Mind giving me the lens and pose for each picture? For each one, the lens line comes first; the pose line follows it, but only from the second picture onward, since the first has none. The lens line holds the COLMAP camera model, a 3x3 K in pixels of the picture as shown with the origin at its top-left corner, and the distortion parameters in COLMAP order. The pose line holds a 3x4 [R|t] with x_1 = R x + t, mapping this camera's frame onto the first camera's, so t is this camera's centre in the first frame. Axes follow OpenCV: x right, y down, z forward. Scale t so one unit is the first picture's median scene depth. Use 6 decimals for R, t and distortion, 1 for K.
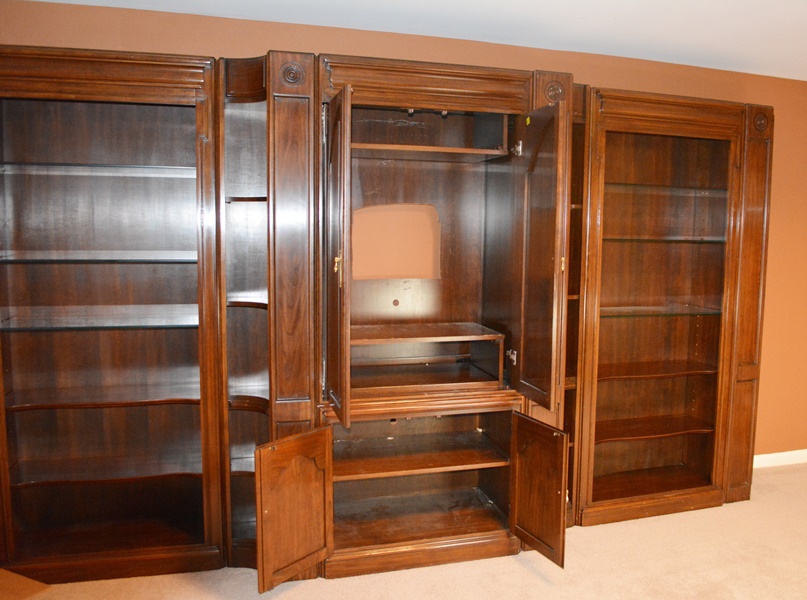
lens RADIAL K [[696.4, 0, 450.0], [0, 696.4, 301.3], [0, 0, 1]] dist [-0.086033, 0.001065]
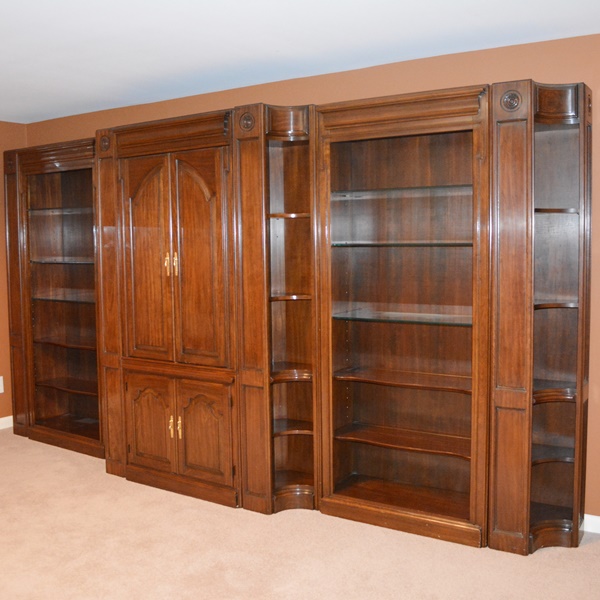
lens RADIAL K [[697.8, 0, 300.0], [0, 697.8, 300.0], [0, 0, 1]] dist [-0.078890, 0.007795]
pose [[0.637286, 0.042528, -0.769453, 1.038597], [-0.058380, 0.998271, 0.006822, -0.009049], [0.768413, 0.040573, 0.638667, 0.287176]]
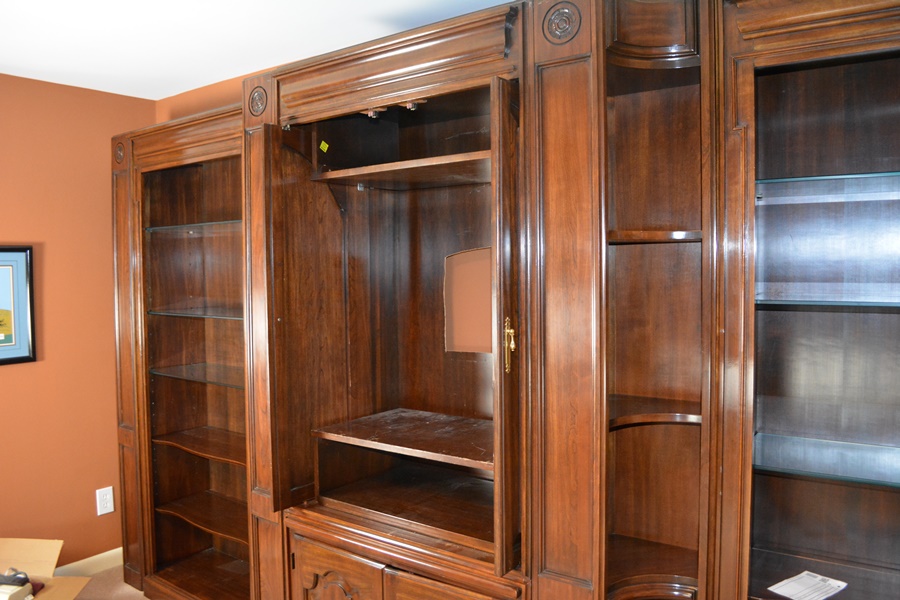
lens RADIAL K [[718.9, 0, 450.0], [0, 718.9, 300.0], [0, 0, 1]] dist [-0.102335, -0.000812]
pose [[0.588283, 0.014704, -0.808522, 0.491065], [-0.065240, 0.997438, -0.029330, -0.064949], [0.806019, 0.070003, 0.587735, 0.569622]]
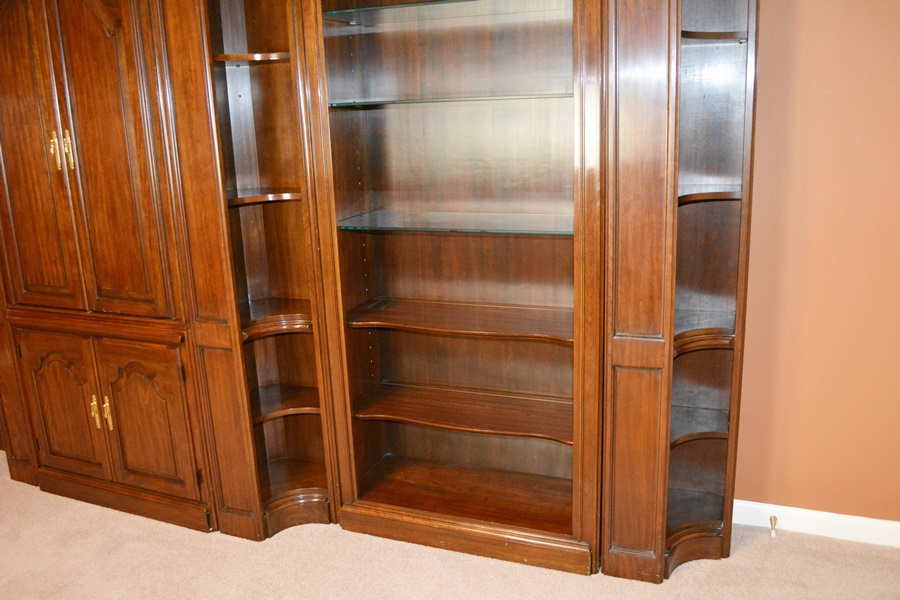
lens RADIAL K [[758.1, 0, 450.0], [0, 758.1, 300.0], [0, 0, 1]] dist [-0.081838, 0.001686]
pose [[0.767551, 0.117082, -0.630204, 0.769702], [-0.017594, 0.986654, 0.161876, -0.028013], [0.640746, -0.113160, 0.759367, 0.543974]]
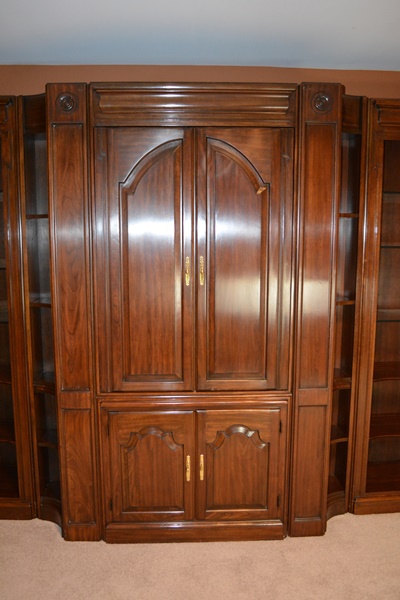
lens RADIAL K [[474.6, 0, 200.0], [0, 474.6, 300.0], [0, 0, 1]] dist [-0.072791, 0.001052]
pose [[0.964530, 0.021352, -0.263107, 0.150326], [-0.012673, 0.999319, 0.034643, -0.032392], [0.263667, -0.030080, 0.964145, 0.259019]]
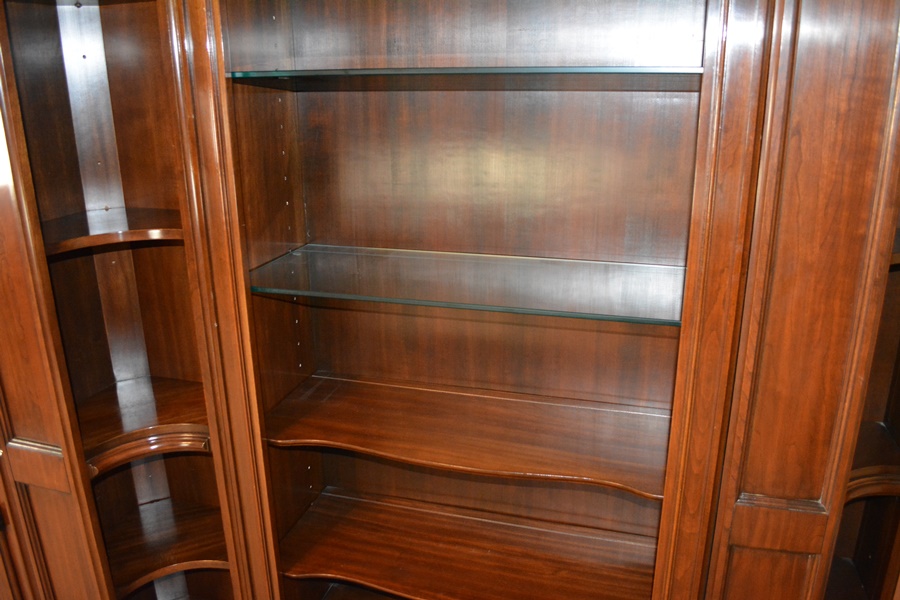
lens RADIAL K [[711.8, 0, 450.0], [0, 711.8, 300.0], [0, 0, 1]] dist [-0.072791, 0.001052]
pose [[0.822748, 0.150516, -0.548116, 0.531138], [-0.036117, 0.976197, 0.213856, -0.059928], [0.567258, -0.156154, 0.808600, 0.777857]]
